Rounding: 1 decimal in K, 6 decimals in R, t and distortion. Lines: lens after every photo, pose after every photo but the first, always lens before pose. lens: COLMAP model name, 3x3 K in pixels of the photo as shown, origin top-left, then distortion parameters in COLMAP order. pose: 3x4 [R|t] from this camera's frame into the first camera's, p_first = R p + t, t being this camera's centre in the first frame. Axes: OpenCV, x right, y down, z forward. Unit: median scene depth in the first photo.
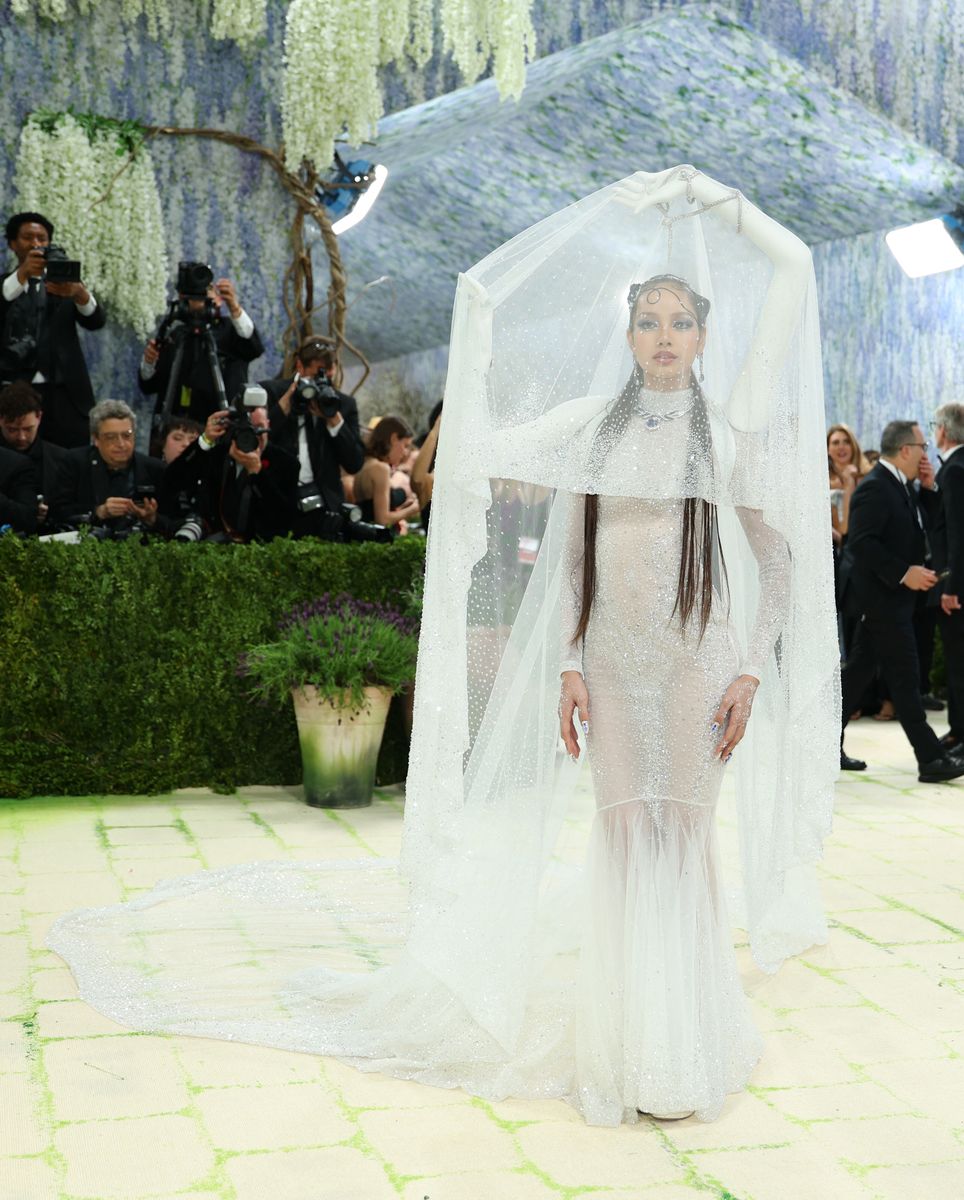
lens RADIAL K [[1716.4, 0, 636.7], [0, 1716.4, 601.0], [0, 0, 1]] dist [-0.011266, 0.089347]
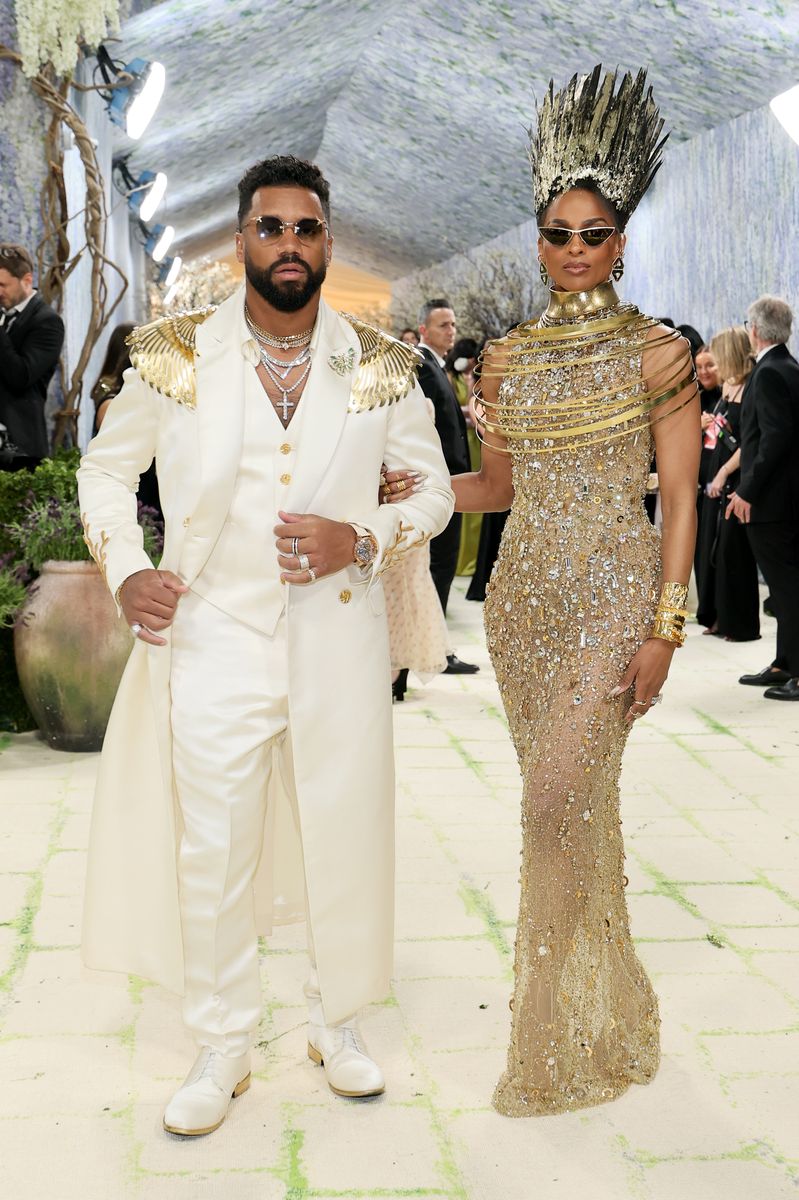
lens RADIAL K [[1785.4, 0, 396.1], [0, 1785.4, 539.2], [0, 0, 1]] dist [0.006957, 0.022815]
pose [[0.973691, -0.011094, -0.227603, 0.207576], [0.014418, 0.999812, 0.012948, -0.005193], [0.227417, -0.015889, 0.973668, 0.081204]]
